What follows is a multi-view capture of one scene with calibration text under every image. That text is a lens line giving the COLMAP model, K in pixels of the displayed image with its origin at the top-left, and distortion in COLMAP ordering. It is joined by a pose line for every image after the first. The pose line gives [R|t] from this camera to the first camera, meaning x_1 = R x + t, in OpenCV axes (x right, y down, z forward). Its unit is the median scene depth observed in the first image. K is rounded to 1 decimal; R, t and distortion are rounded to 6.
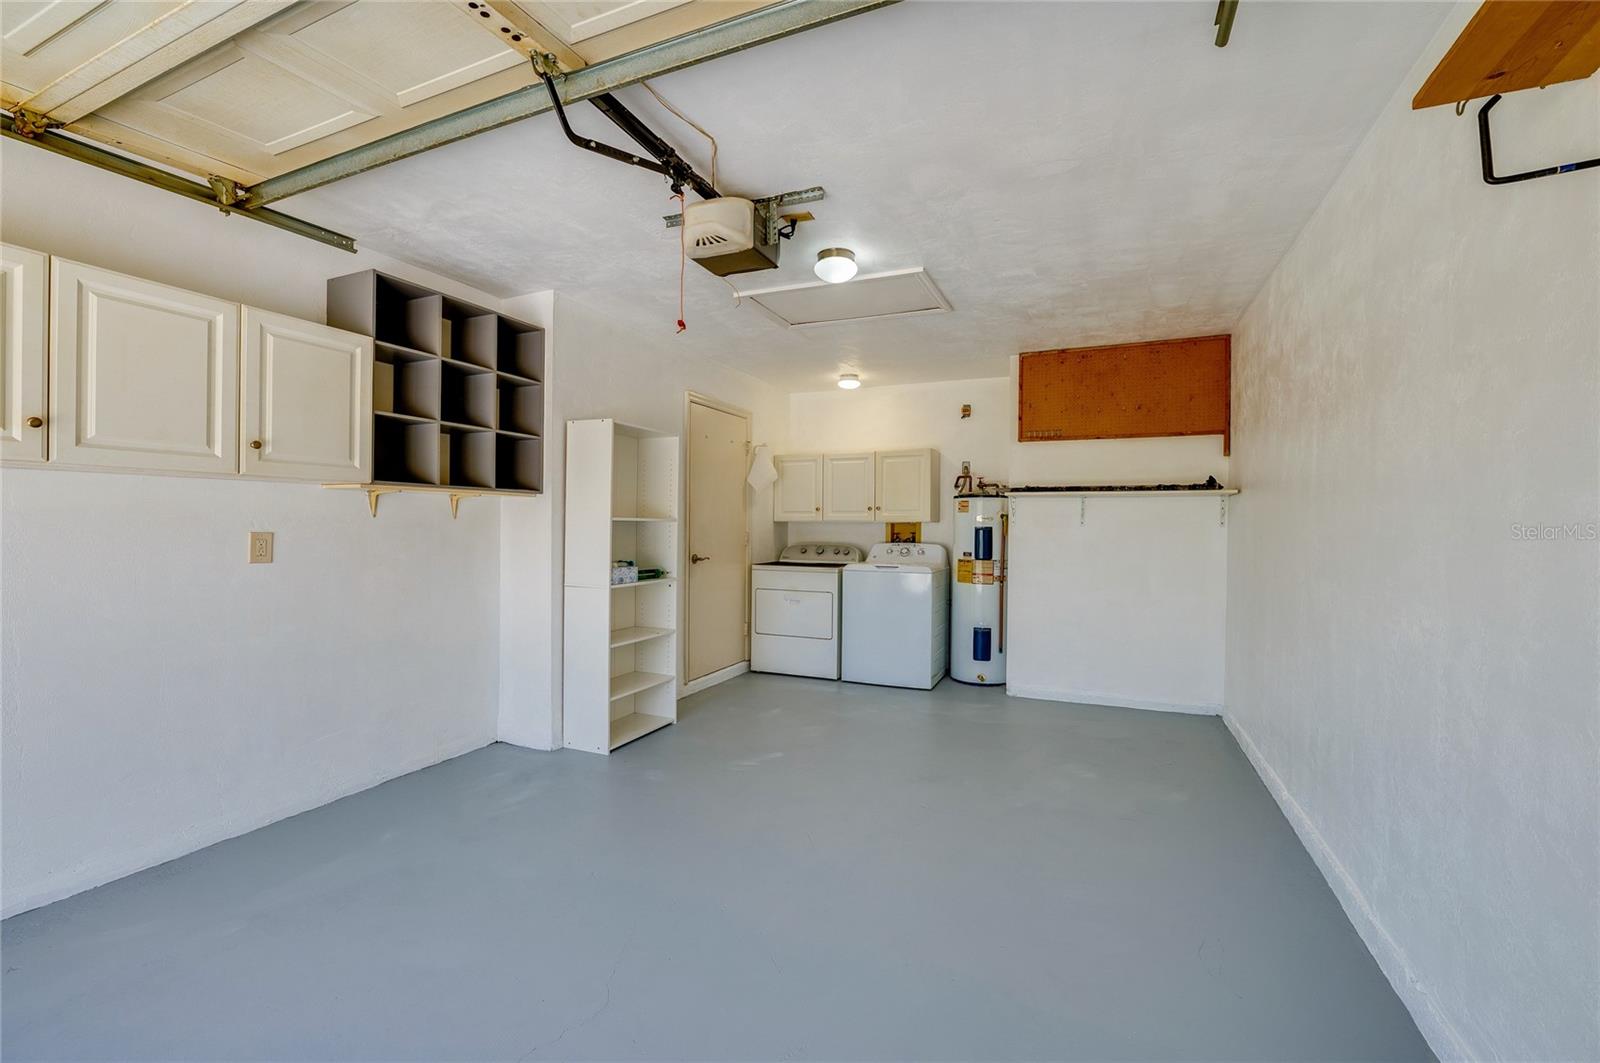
lens RADIAL K [[659.8, 0, 800.6], [0, 659.8, 528.5], [0, 0, 1]] dist [-0.014174, 0.000169]
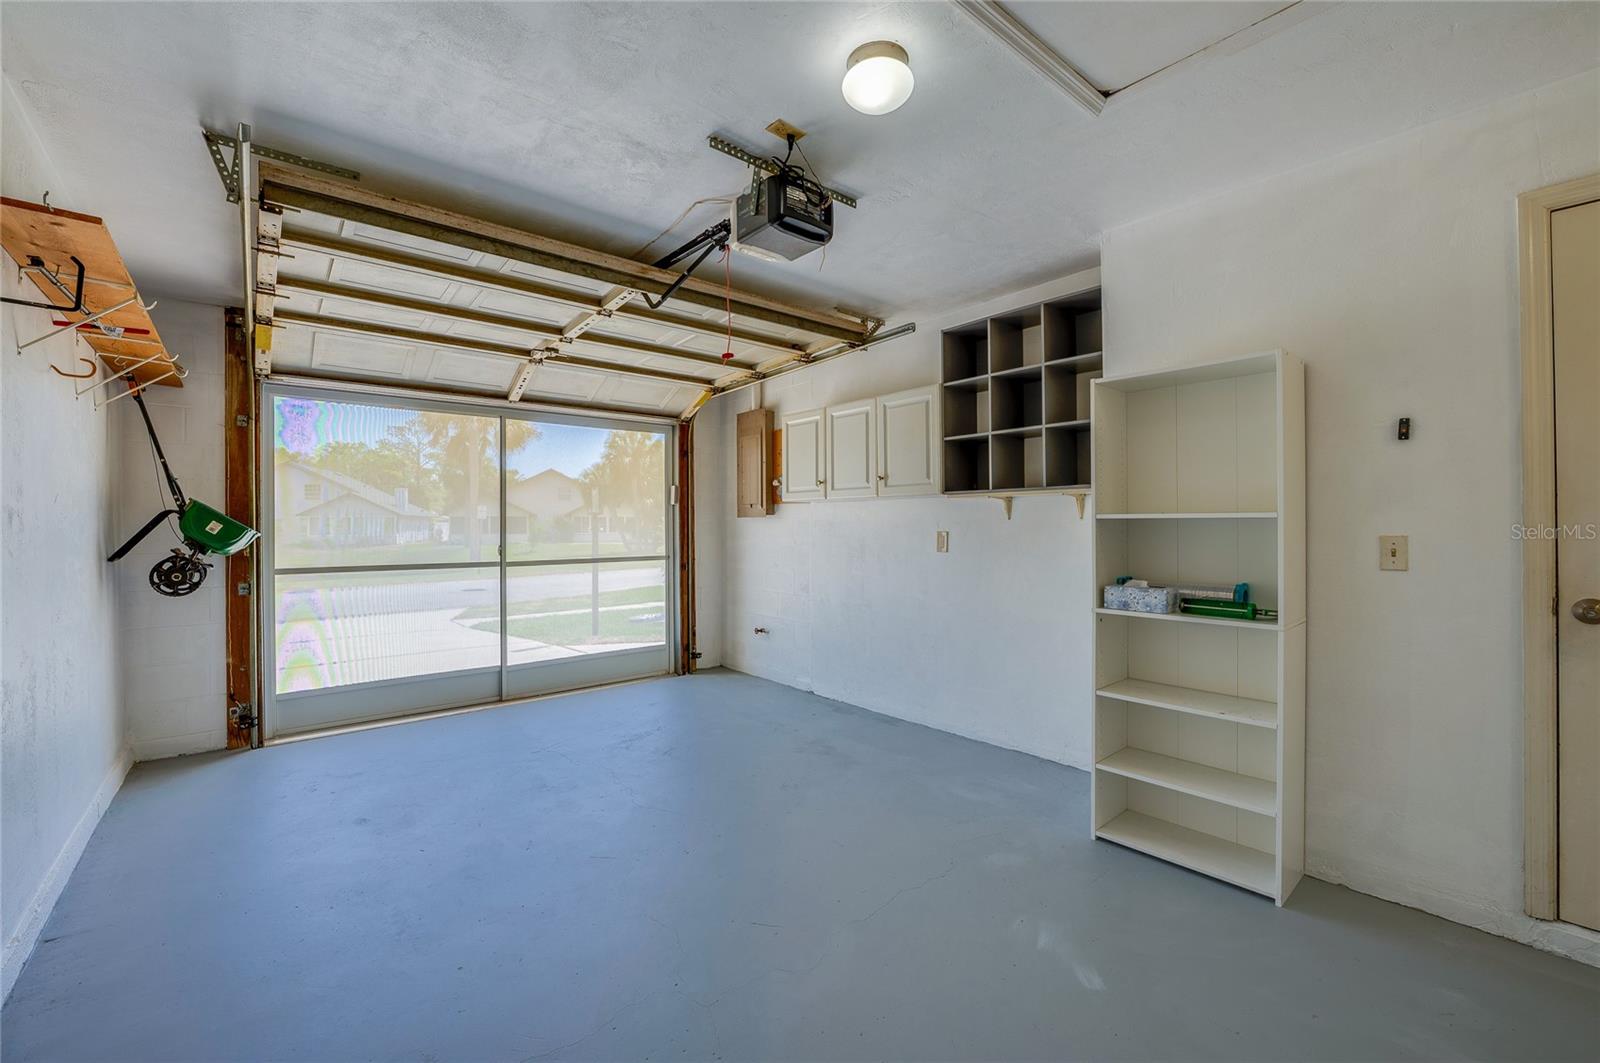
lens RADIAL K [[659.8, 0, 796.7], [0, 659.8, 525.0], [0, 0, 1]] dist [-0.014174, 0.000169]
pose [[-0.441716, -0.009779, -0.897102, 0.587358], [-0.007224, 0.999947, -0.007343, 0.003492], [0.897126, 0.003238, -0.441763, 1.189006]]
